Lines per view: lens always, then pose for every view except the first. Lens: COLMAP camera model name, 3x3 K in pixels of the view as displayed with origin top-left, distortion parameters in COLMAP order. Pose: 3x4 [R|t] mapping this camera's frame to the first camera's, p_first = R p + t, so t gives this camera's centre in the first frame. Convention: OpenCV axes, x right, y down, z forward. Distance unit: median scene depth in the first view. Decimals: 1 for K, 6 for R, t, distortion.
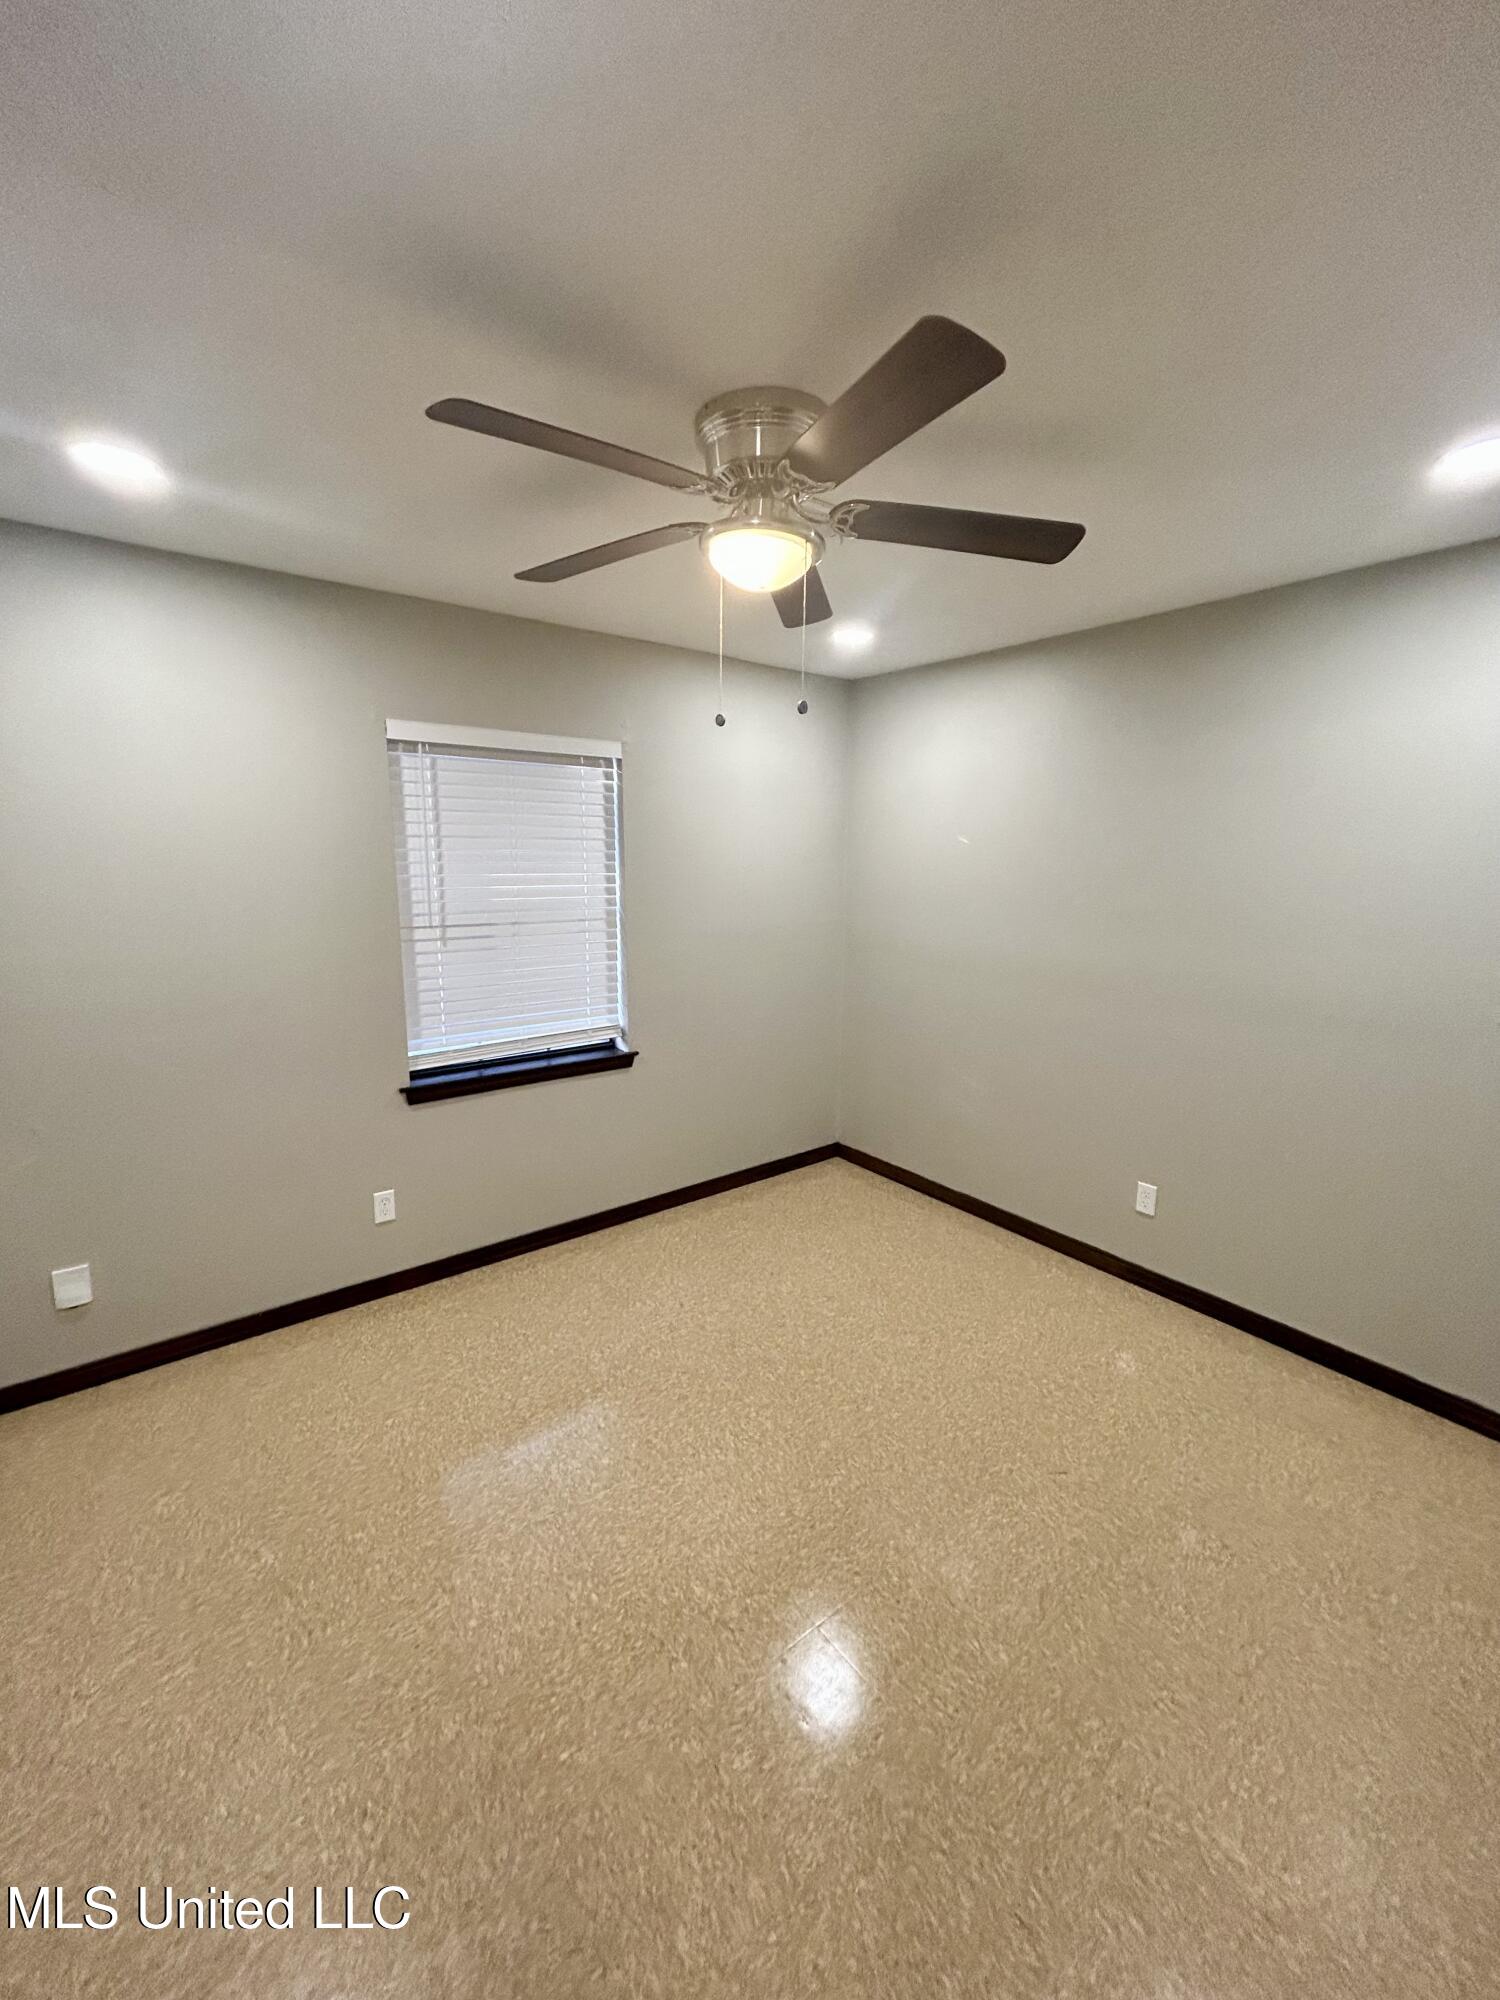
lens RADIAL K [[800.0, 0, 792.4], [0, 800.0, 992.4], [0, 0, 1]] dist [0.003062, -0.000115]
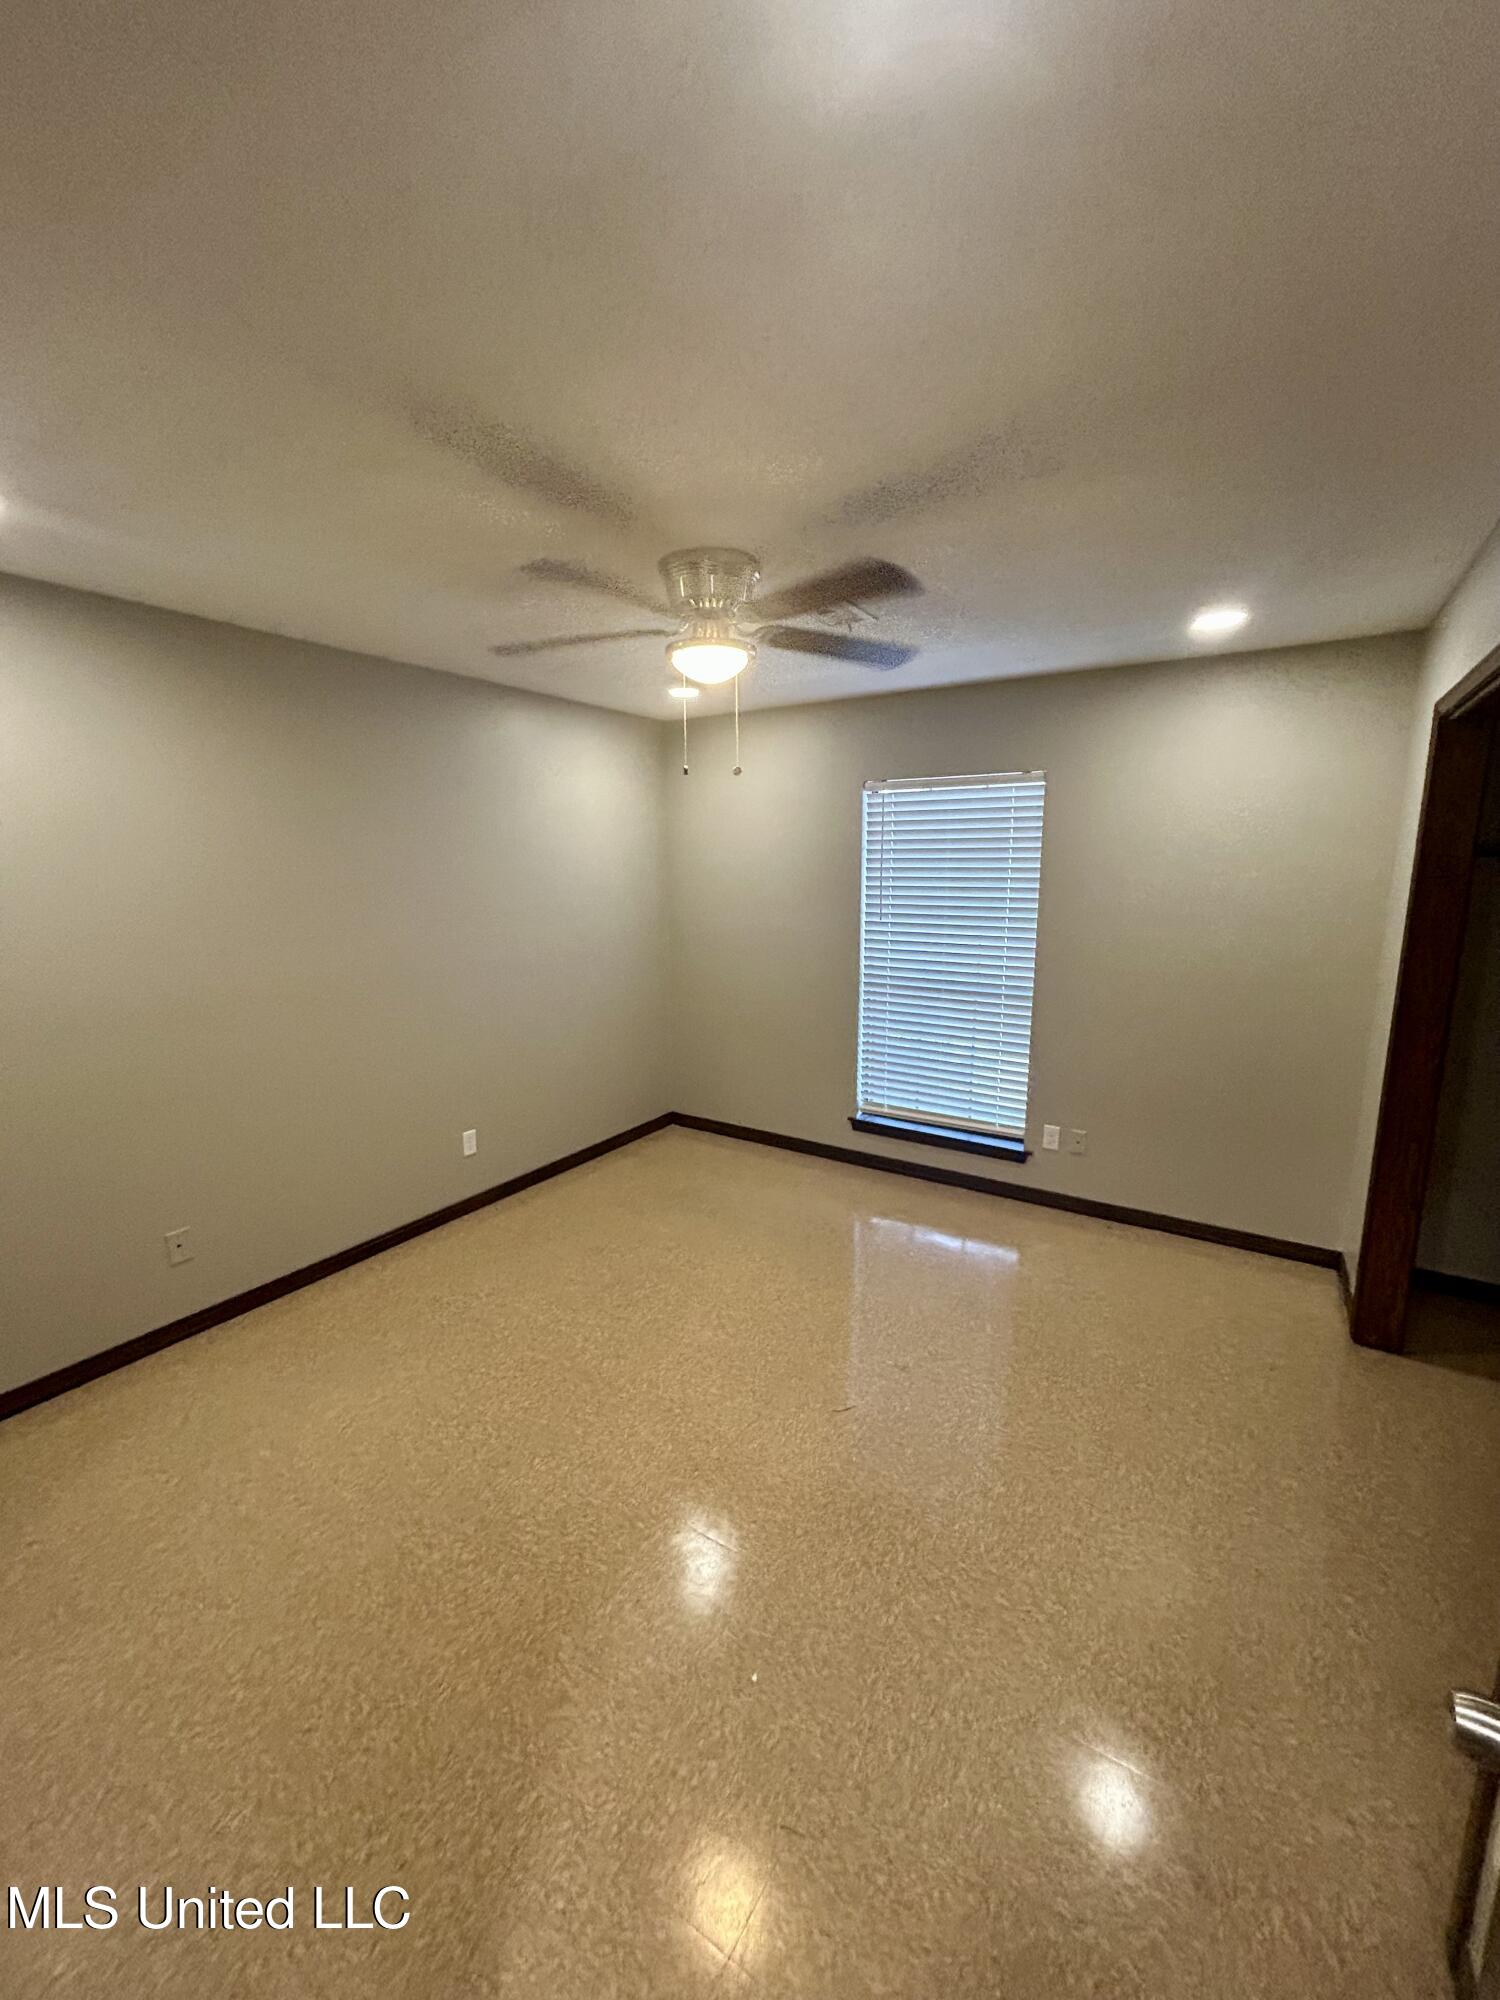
lens RADIAL K [[800.0, 0, 750.4], [0, 800.0, 994.2], [0, 0, 1]] dist [0.003062, -0.000115]
pose [[0.949911, -0.064609, 0.305770, -0.213339], [0.067103, 0.997743, 0.002357, 0.024652], [-0.305232, 0.018279, 0.952103, -0.177957]]
